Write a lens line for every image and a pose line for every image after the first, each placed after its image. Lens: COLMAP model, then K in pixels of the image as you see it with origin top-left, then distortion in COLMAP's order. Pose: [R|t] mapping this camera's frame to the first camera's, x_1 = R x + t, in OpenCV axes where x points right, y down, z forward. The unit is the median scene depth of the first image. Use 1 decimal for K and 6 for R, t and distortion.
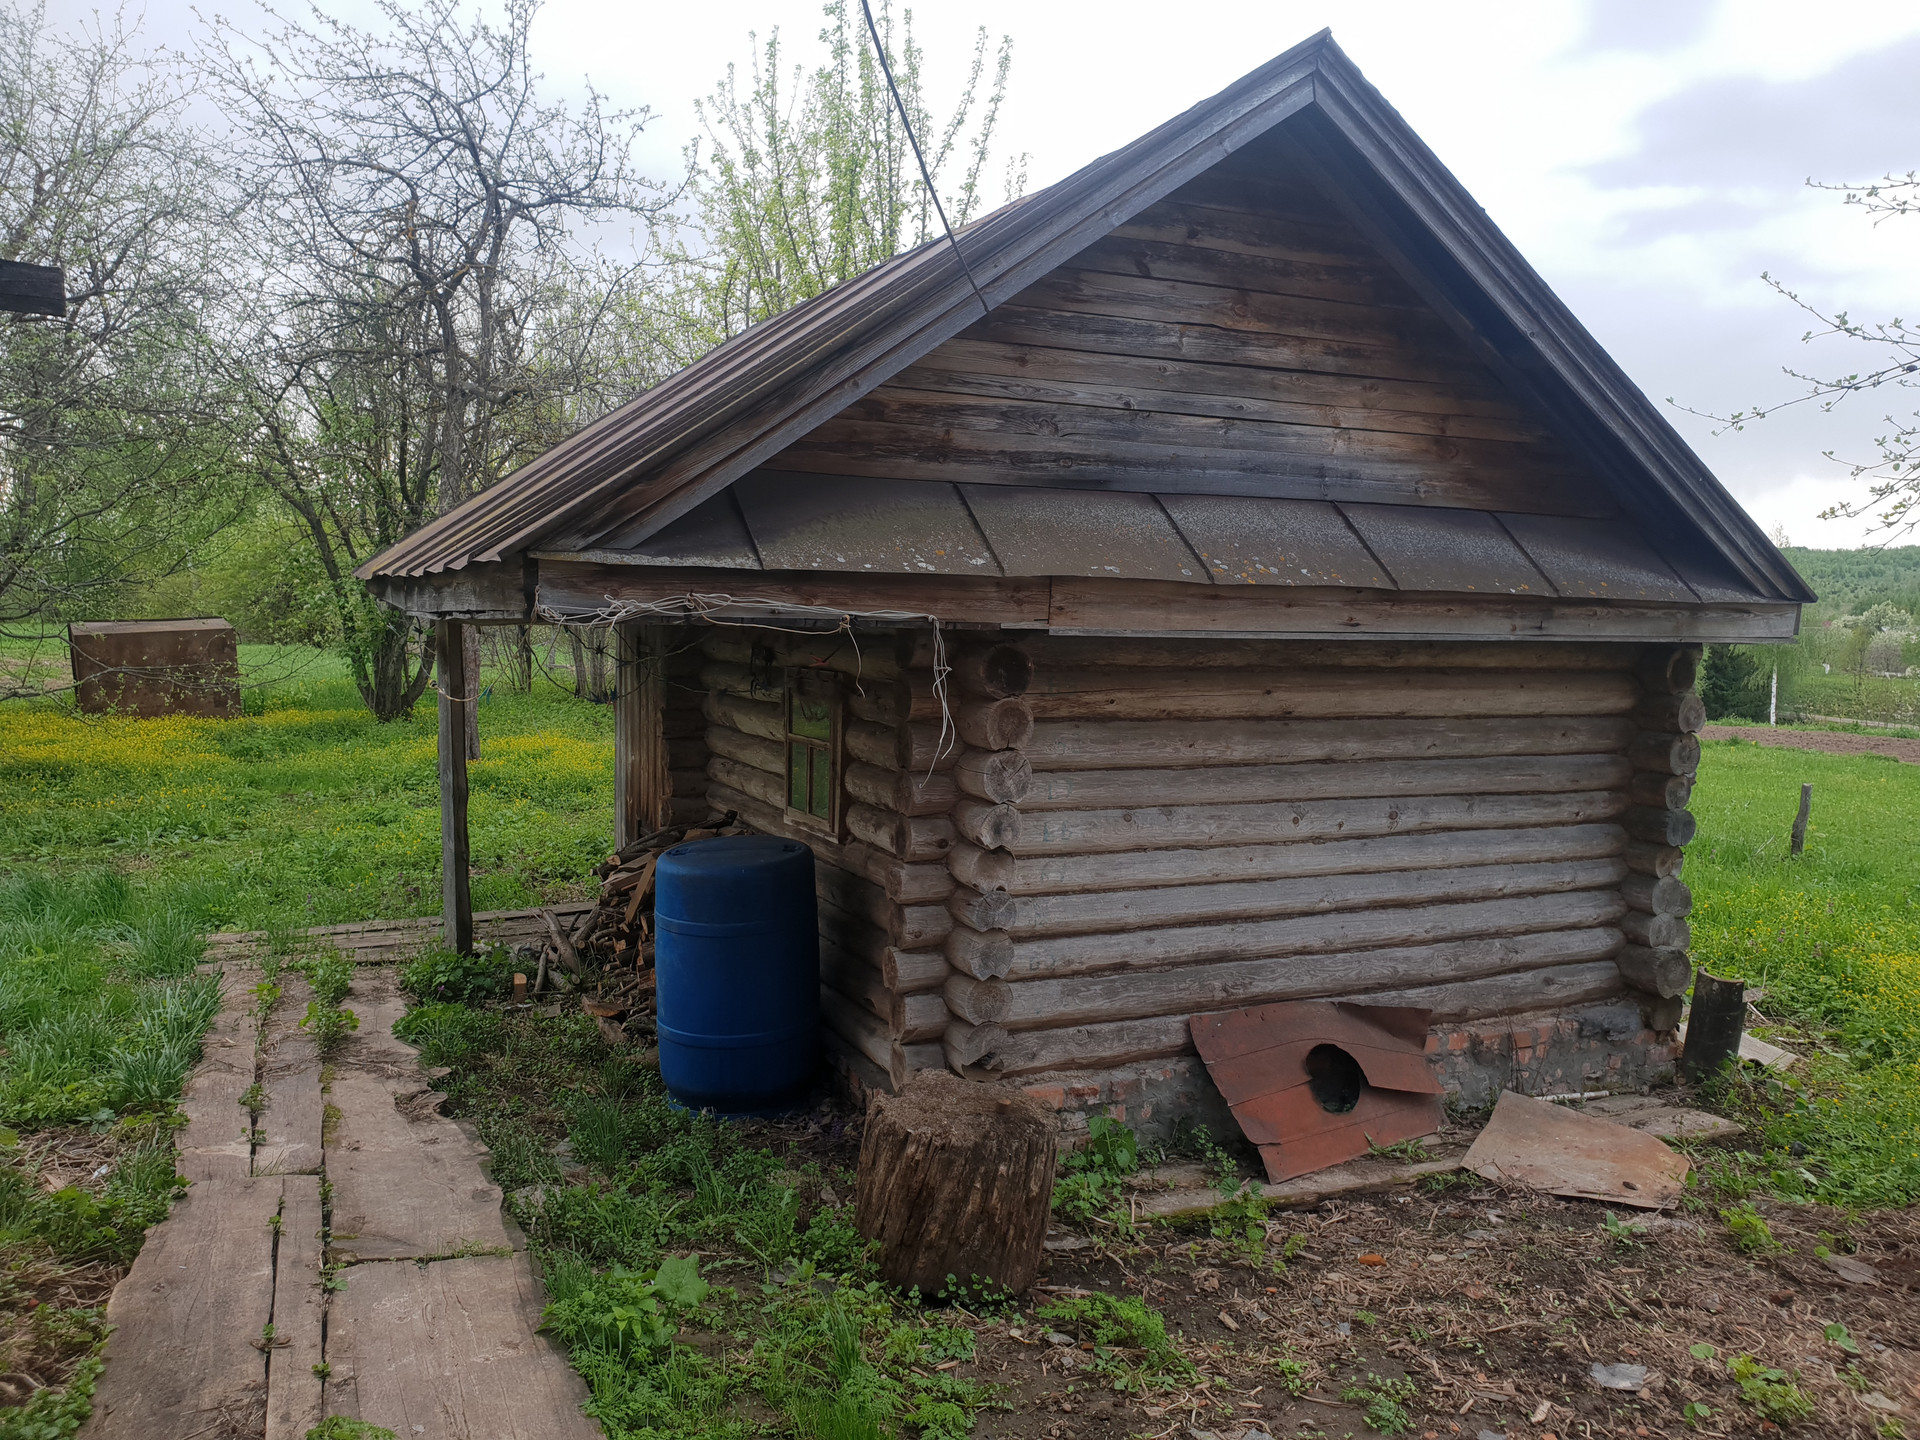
lens RADIAL K [[1534.8, 0, 945.7], [0, 1534.8, 661.7], [0, 0, 1]] dist [0.006665, 0.045562]
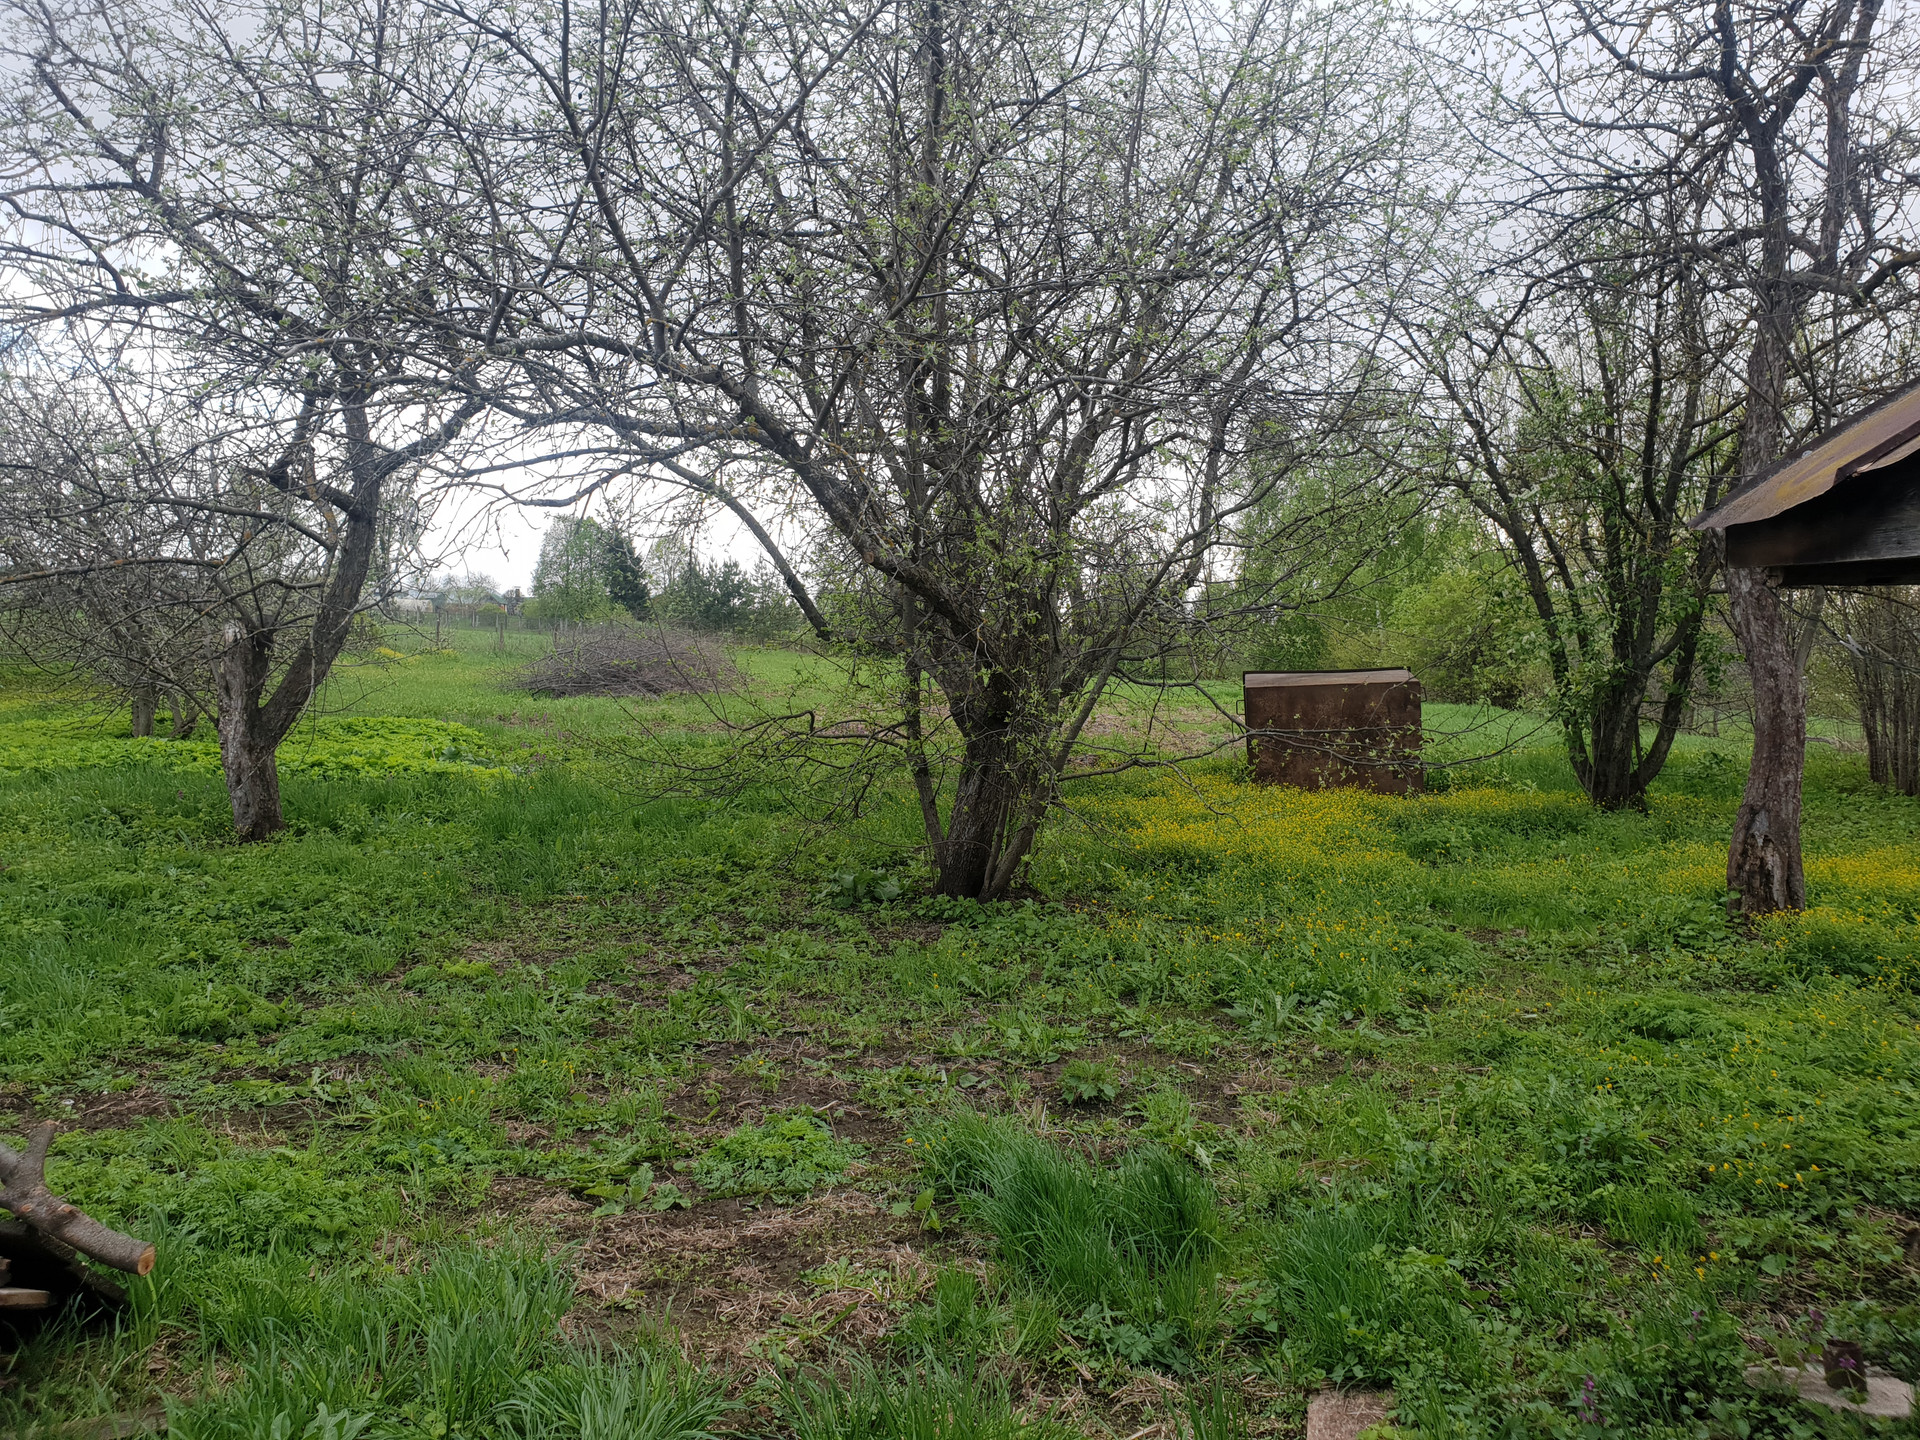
lens RADIAL K [[1534.8, 0, 945.7], [0, 1534.8, 661.7], [0, 0, 1]] dist [0.006665, 0.045562]
pose [[0.744105, 0.008399, -0.668010, -0.129185], [-0.033881, 0.999109, -0.025179, -0.003538], [0.667203, 0.041369, 0.743726, 0.281104]]
